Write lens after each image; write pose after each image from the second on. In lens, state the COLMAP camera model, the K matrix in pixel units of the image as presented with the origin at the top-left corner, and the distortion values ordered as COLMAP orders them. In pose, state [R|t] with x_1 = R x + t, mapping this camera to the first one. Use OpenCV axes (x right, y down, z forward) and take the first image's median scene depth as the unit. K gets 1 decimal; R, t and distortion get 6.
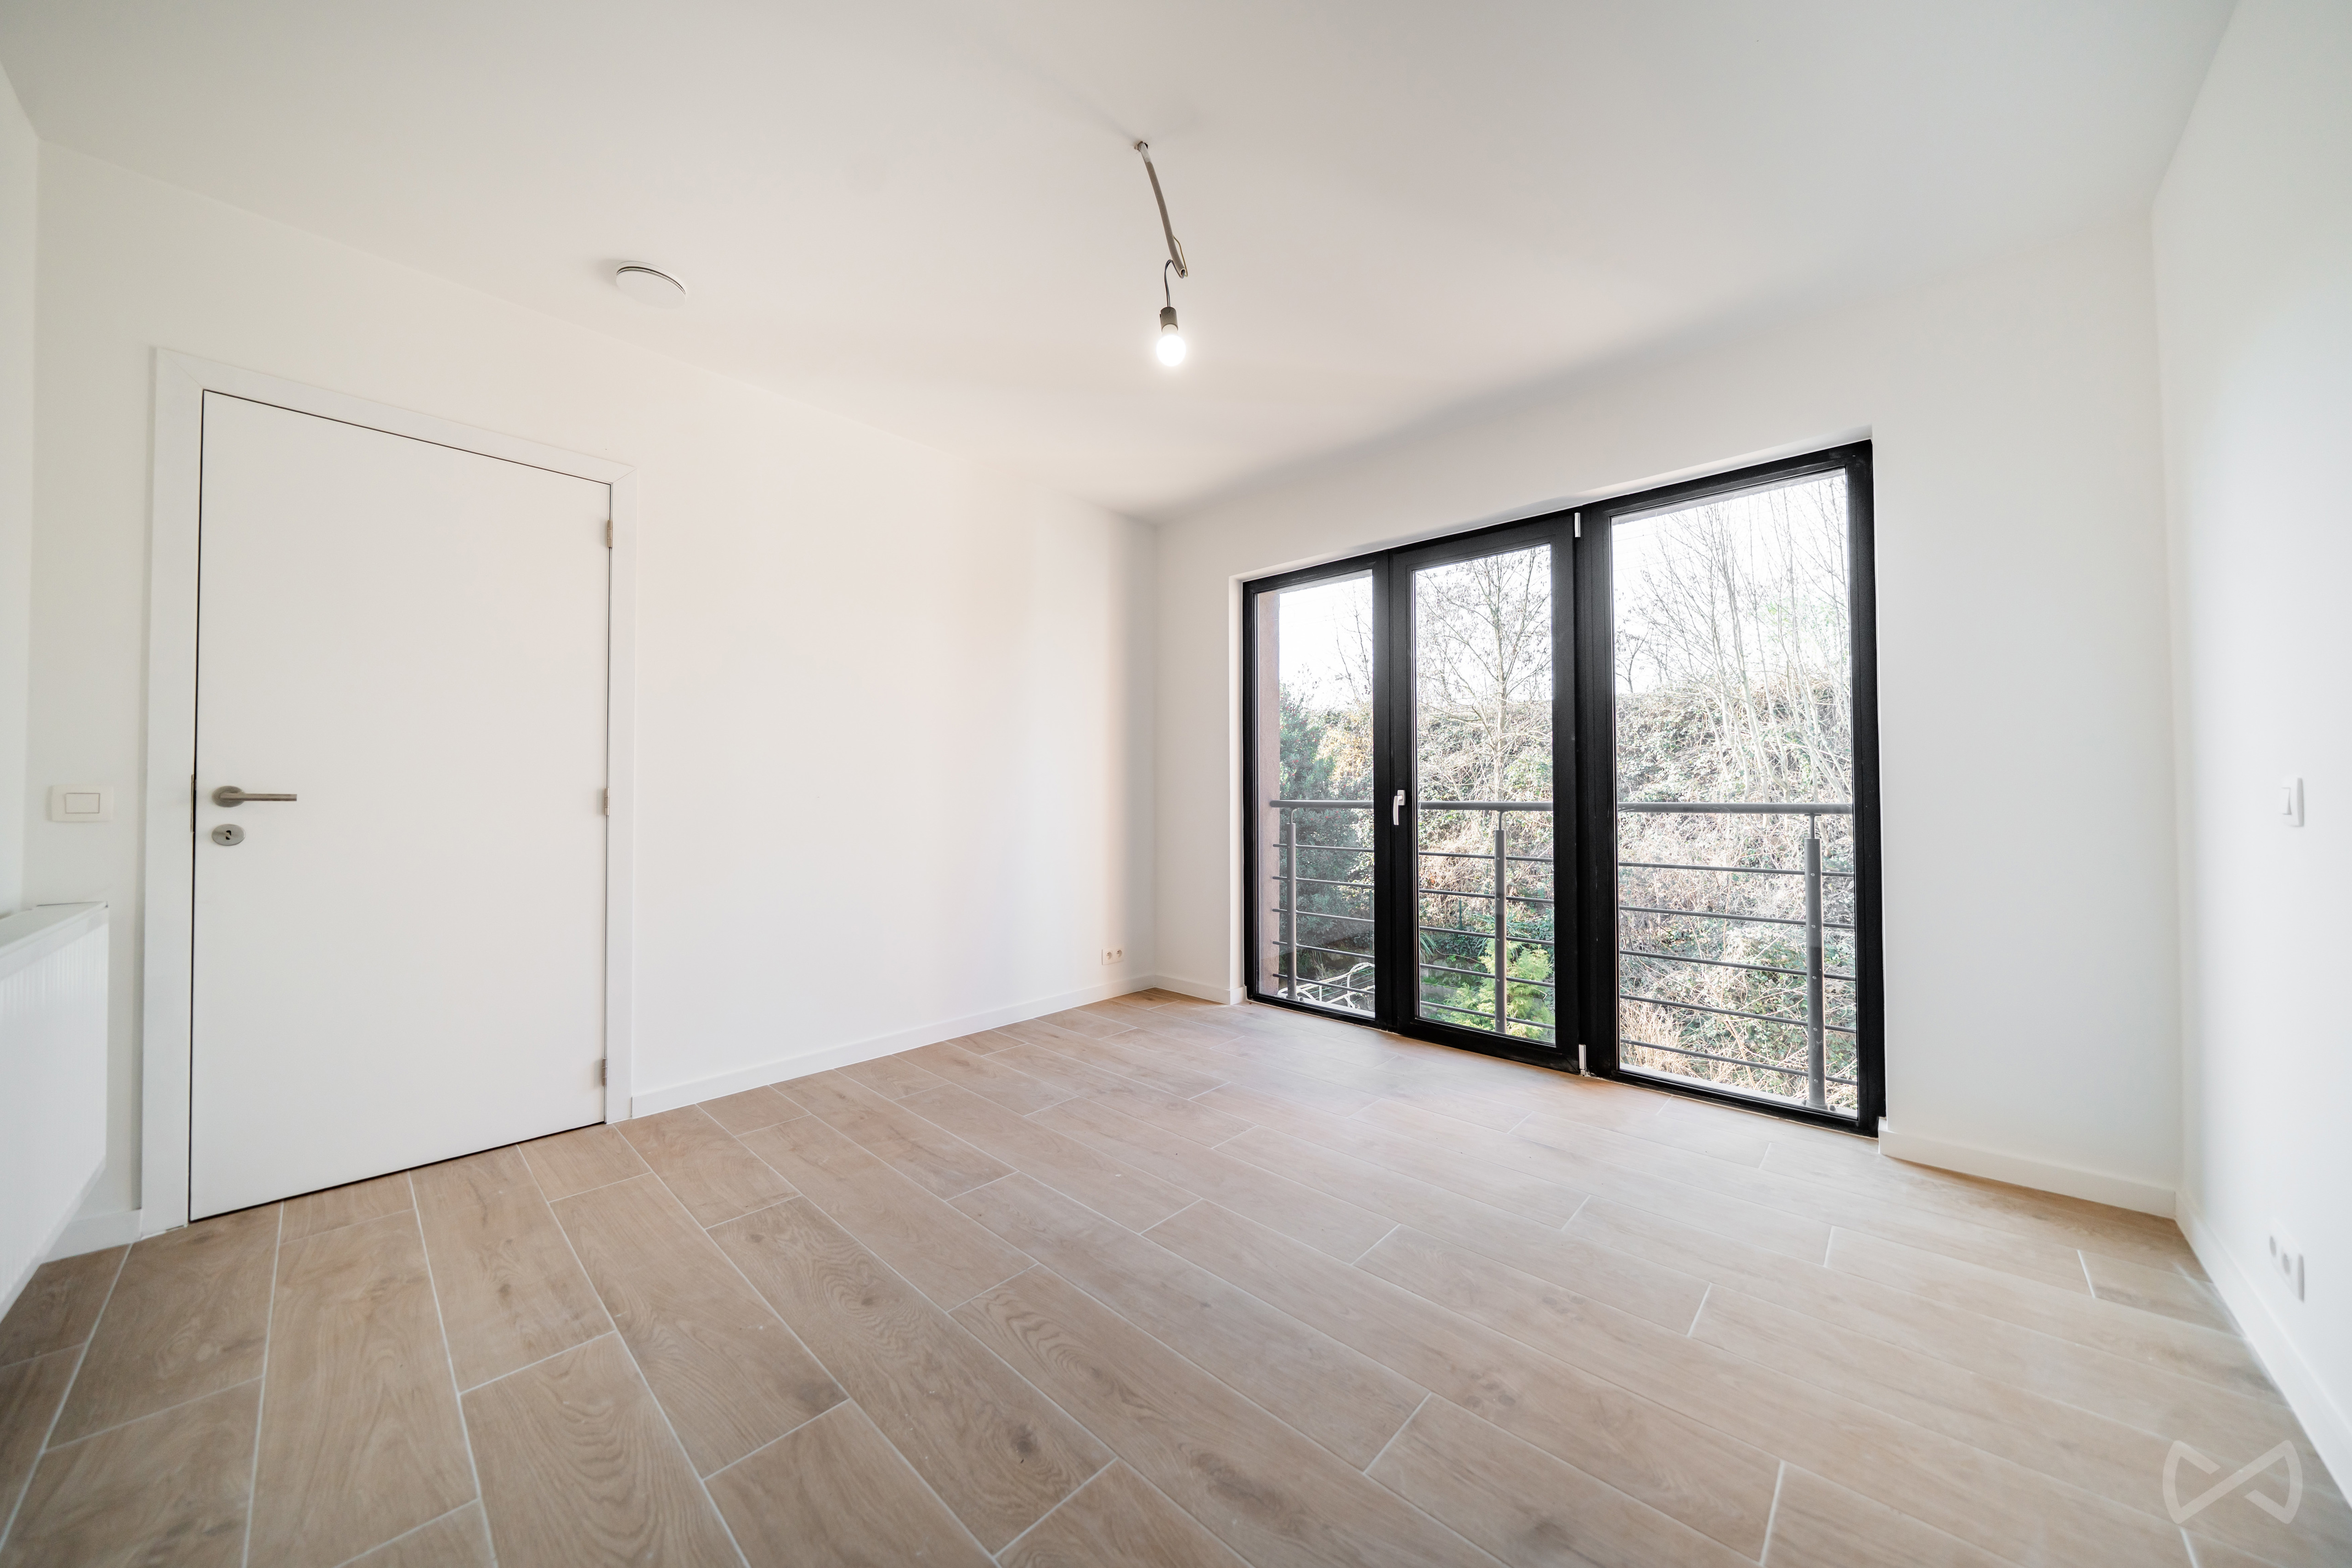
lens RADIAL K [[797.2, 0, 1179.9], [0, 797.2, 782.1], [0, 0, 1]] dist [-0.007188, -0.000100]
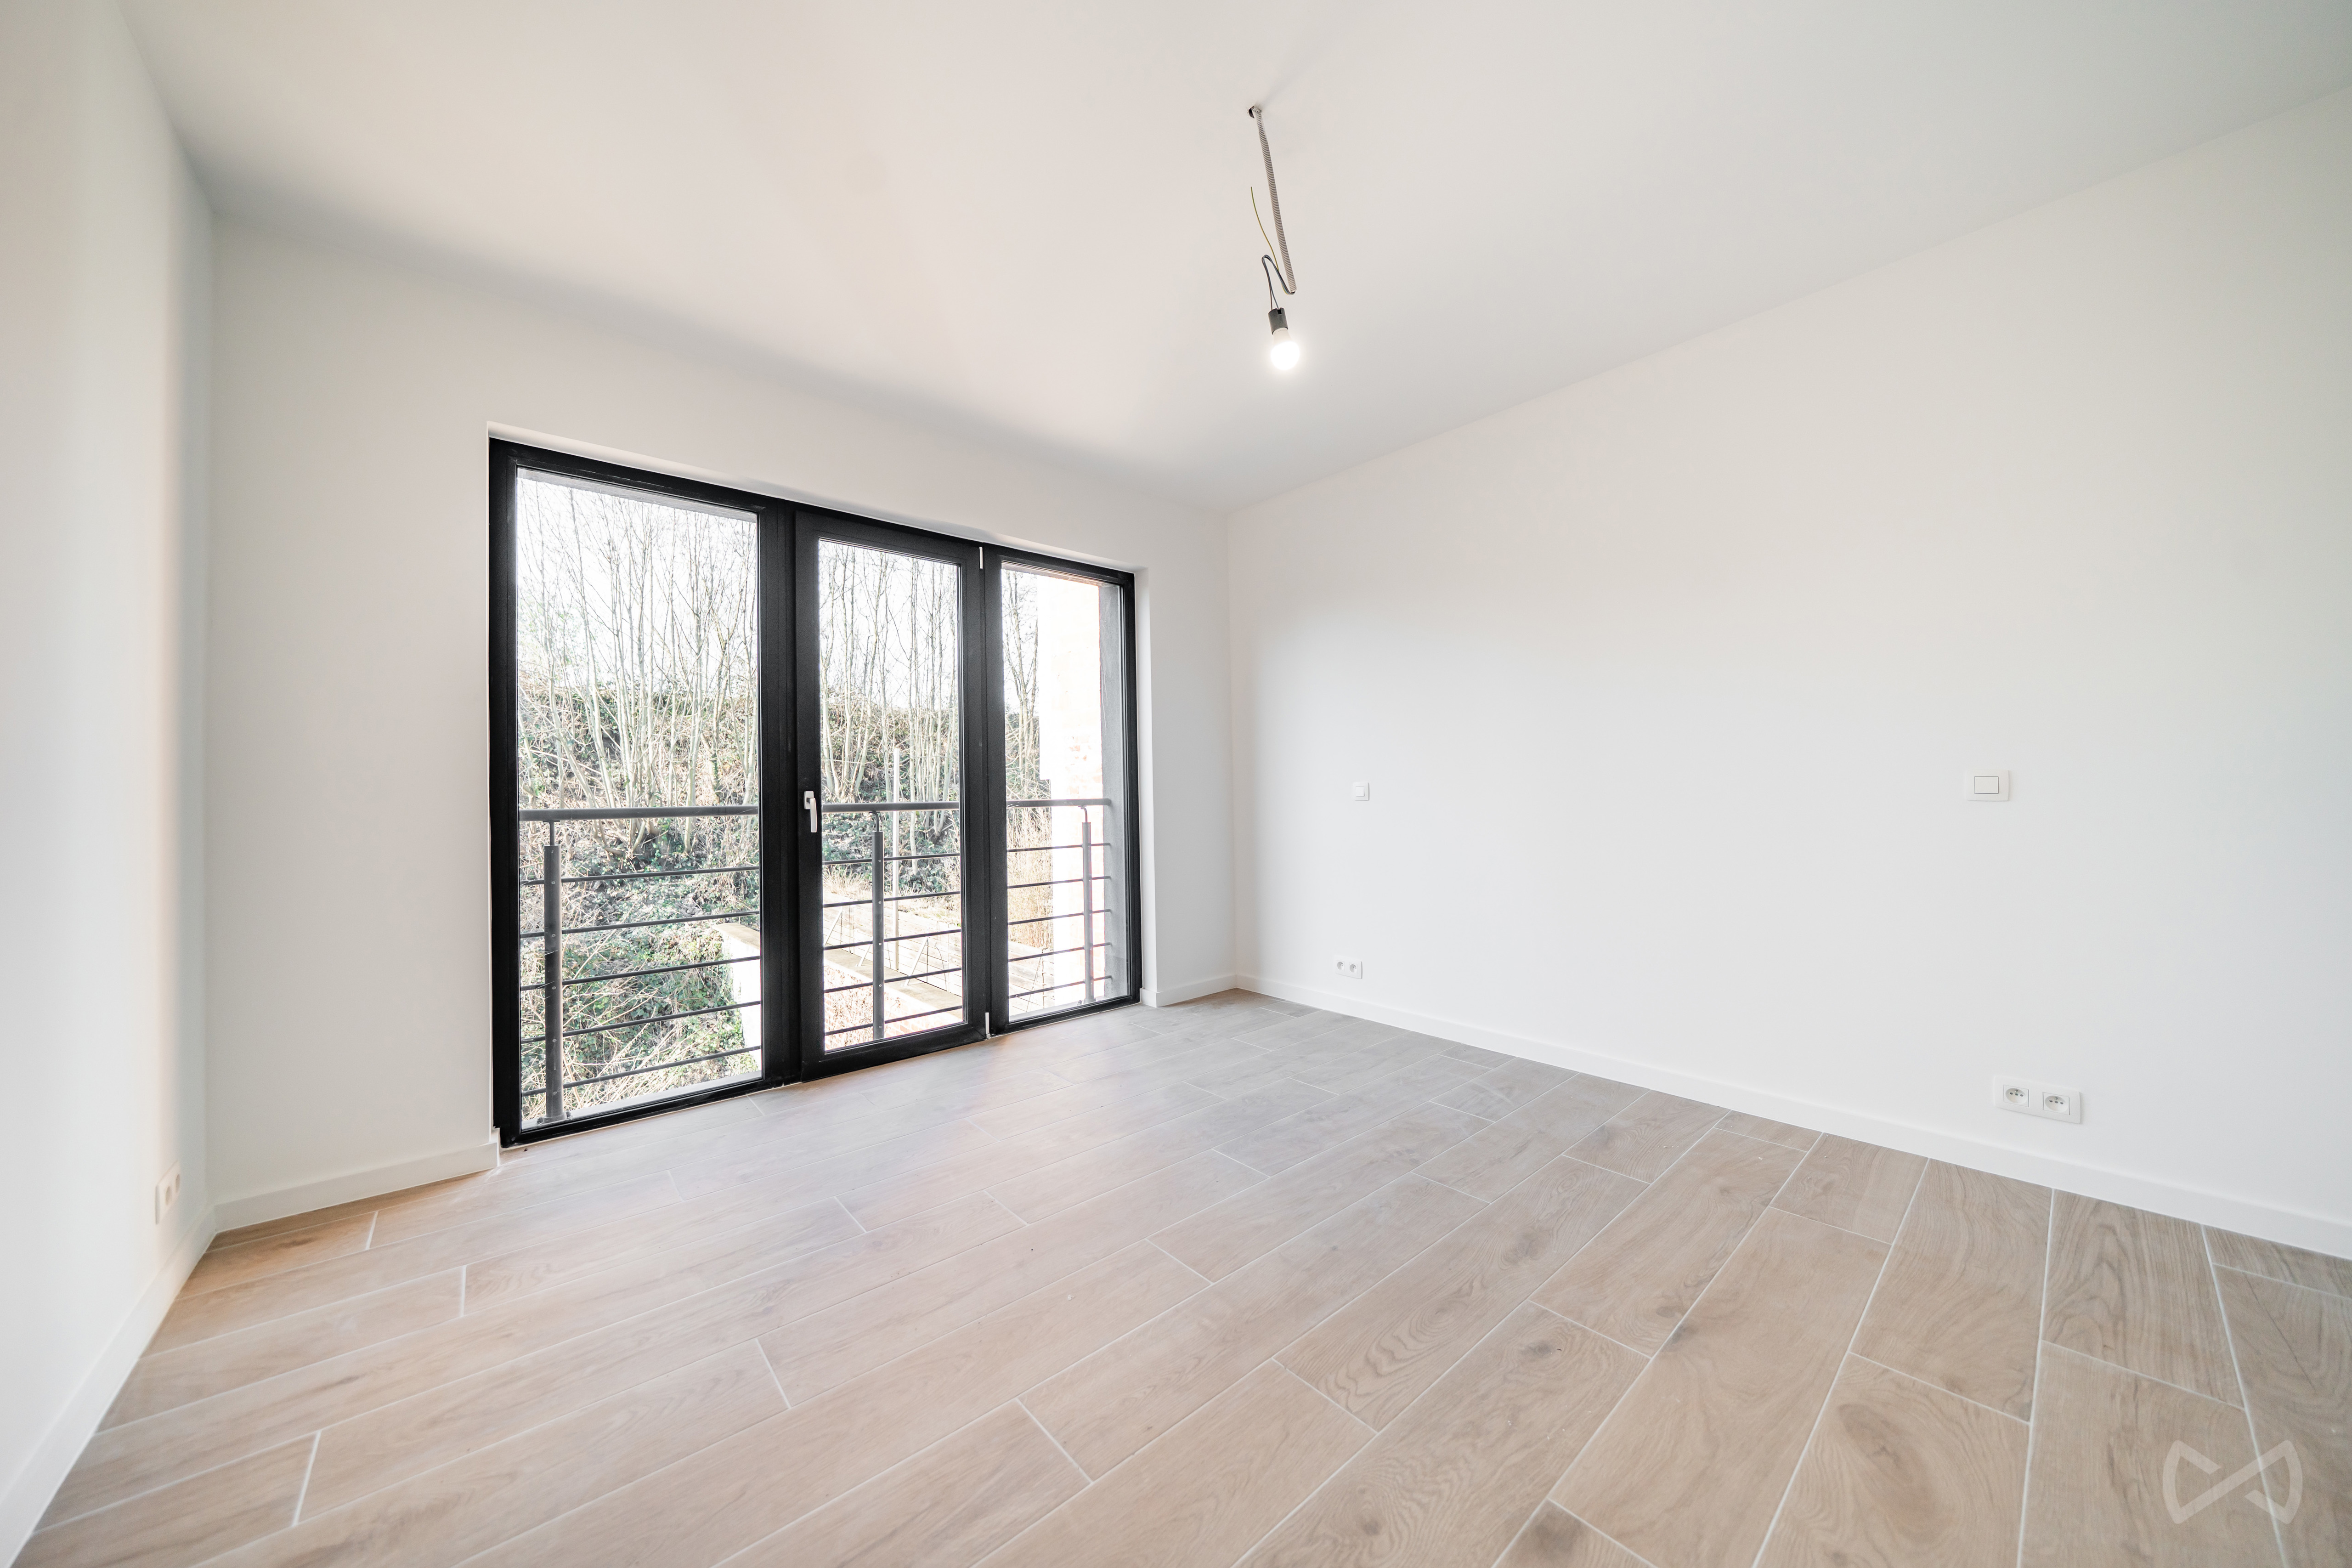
lens RADIAL K [[796.4, 0, 1175.2], [0, 796.4, 781.8], [0, 0, 1]] dist [-0.006521, -0.000139]
pose [[0.109473, 0.009361, 0.993946, -0.800688], [-0.001510, 0.999956, -0.009251, 0.010859], [-0.993989, -0.000488, 0.109482, 0.797269]]
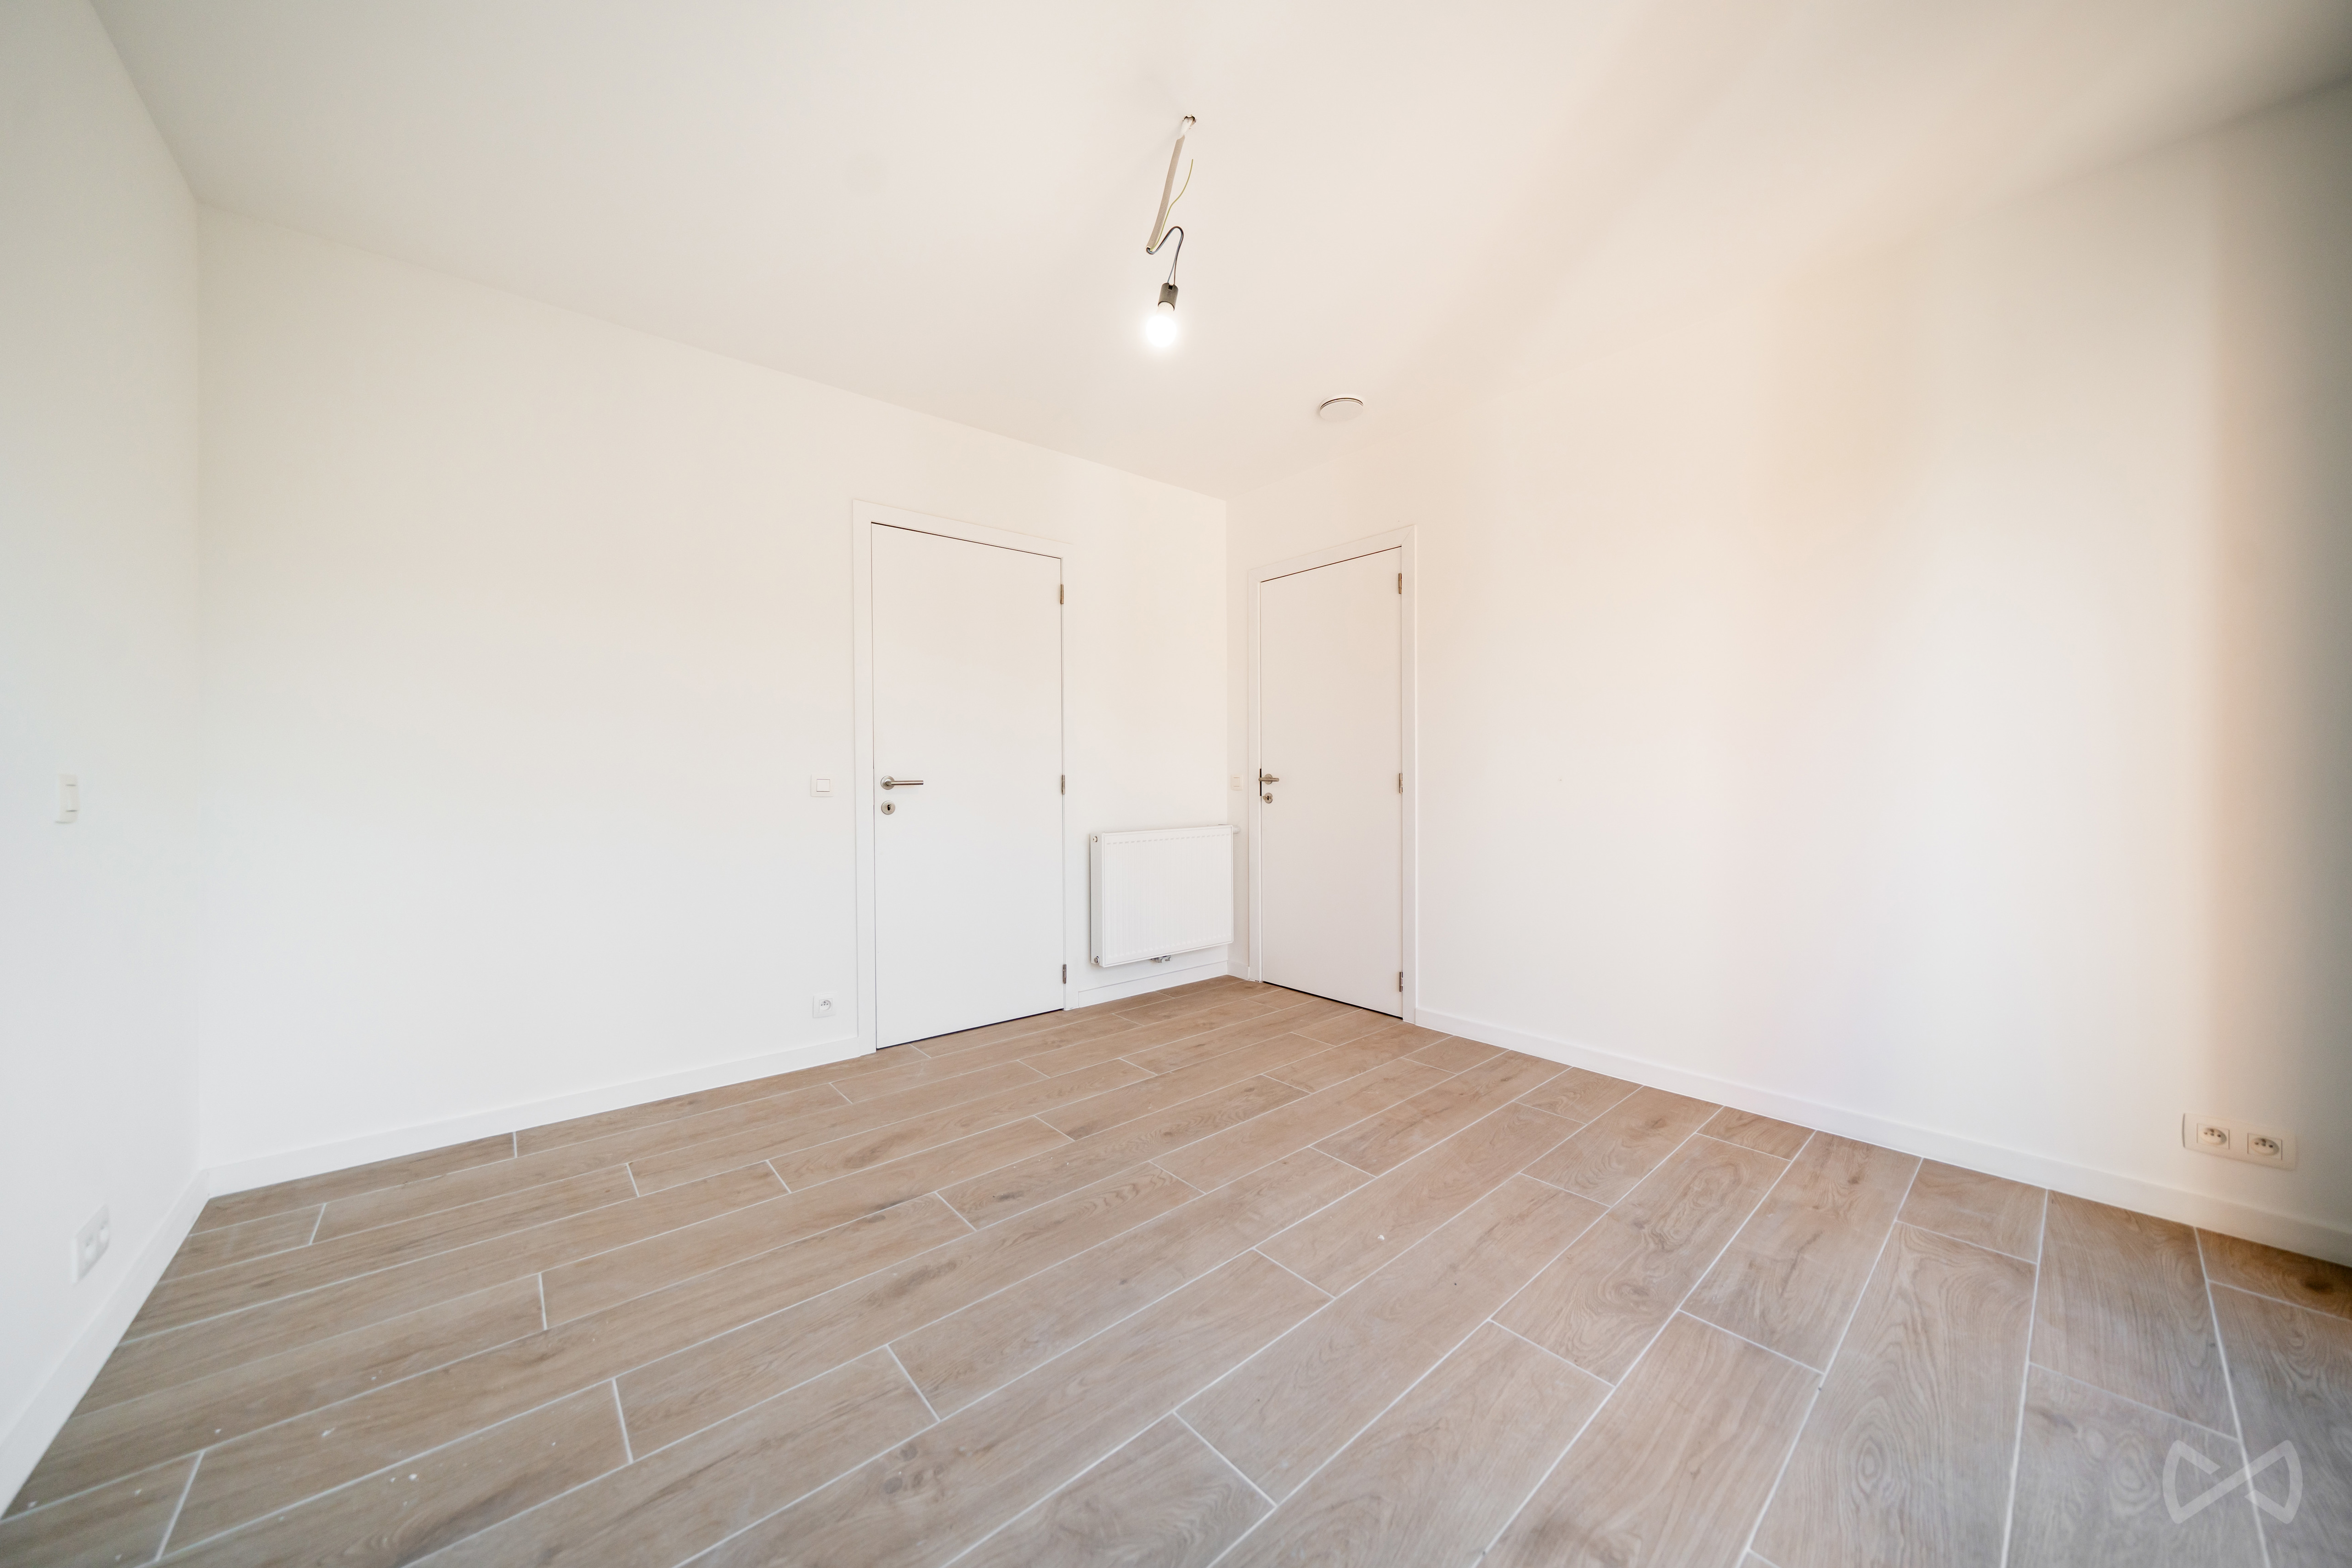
lens RADIAL K [[797.2, 0, 1179.9], [0, 797.2, 782.1], [0, 0, 1]] dist [-0.007188, -0.000100]
pose [[-0.106208, 0.009445, -0.994299, 0.751859], [0.019594, 0.999781, 0.007404, 0.005688], [0.994151, -0.018696, -0.106370, 0.864560]]
